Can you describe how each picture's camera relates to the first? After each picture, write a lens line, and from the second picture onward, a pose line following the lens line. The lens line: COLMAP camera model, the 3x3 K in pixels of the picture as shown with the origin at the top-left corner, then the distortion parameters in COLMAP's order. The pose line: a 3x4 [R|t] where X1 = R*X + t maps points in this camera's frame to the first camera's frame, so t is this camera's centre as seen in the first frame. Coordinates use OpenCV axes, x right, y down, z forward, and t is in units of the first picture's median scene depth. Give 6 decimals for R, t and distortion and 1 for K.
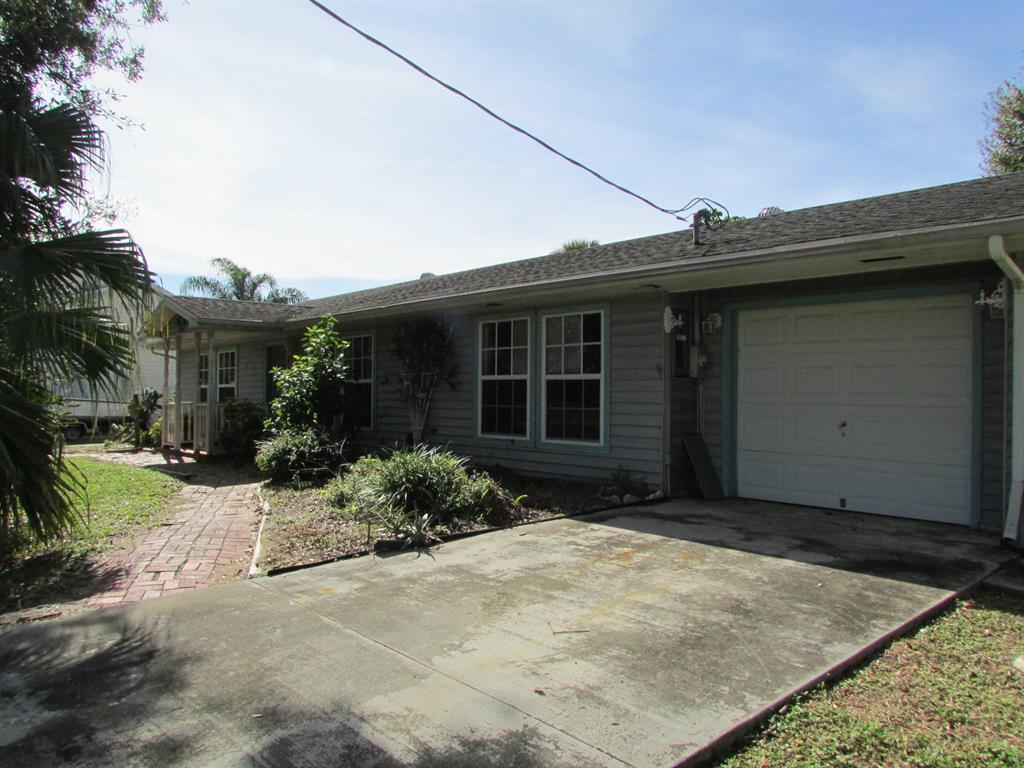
lens RADIAL K [[732.6, 0, 512.0], [0, 732.6, 384.0], [0, 0, 1]] dist [-0.010162, -0.004722]
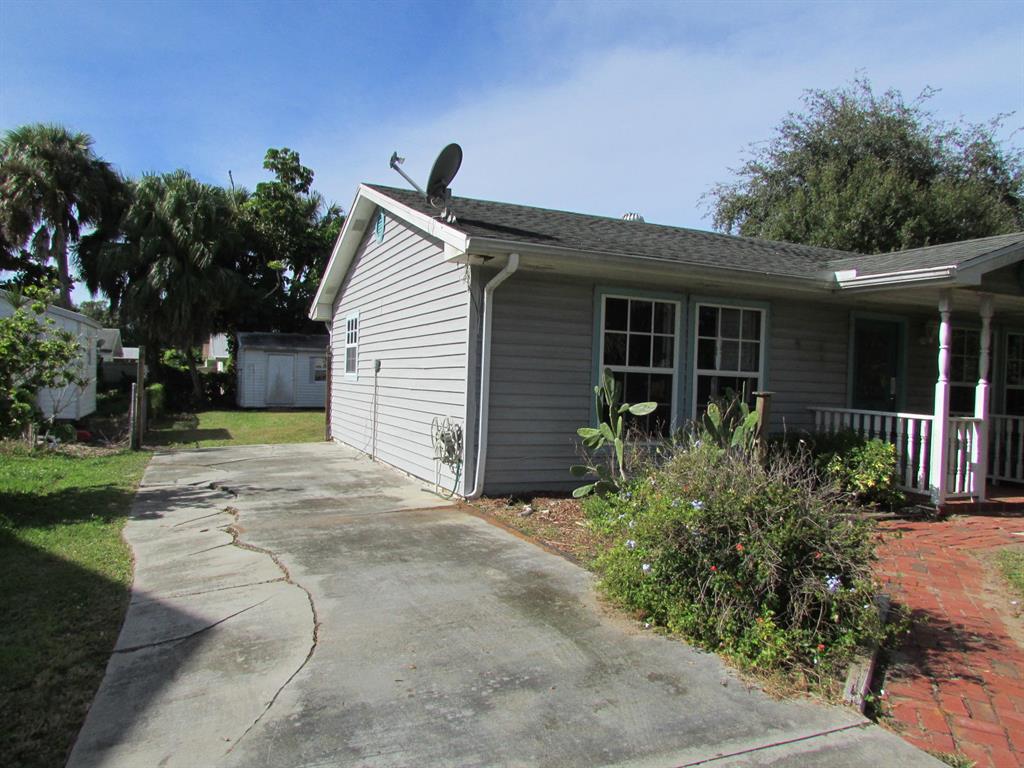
lens RADIAL K [[739.5, 0, 519.1], [0, 739.5, 392.8], [0, 0, 1]] dist [0.000082, -0.001549]
pose [[0.322038, -0.010003, 0.946674, -0.864186], [-0.034840, 0.999142, 0.022409, 0.002612], [-0.946086, -0.040198, 0.321413, 0.903622]]
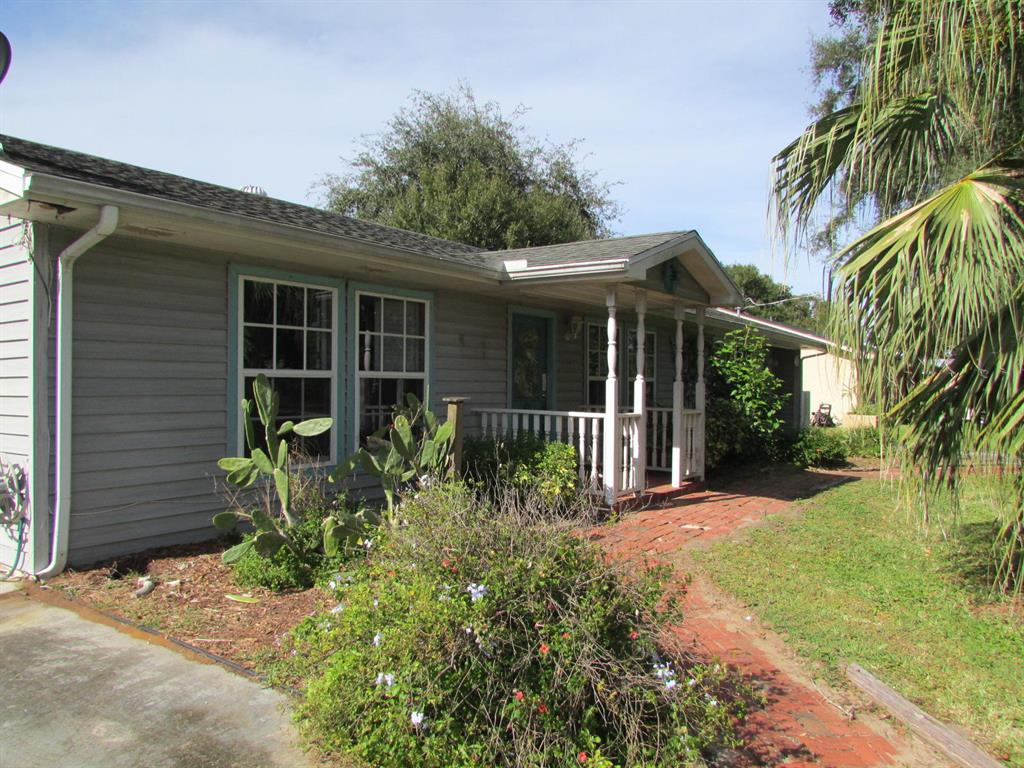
lens RADIAL K [[732.6, 0, 512.0], [0, 732.6, 384.0], [0, 0, 1]] dist [-0.010162, -0.004722]
pose [[-0.191737, -0.006042, 0.981428, -0.700538], [-0.005599, 0.999972, 0.005062, -0.004708], [-0.981430, -0.004524, -0.191765, 0.978292]]
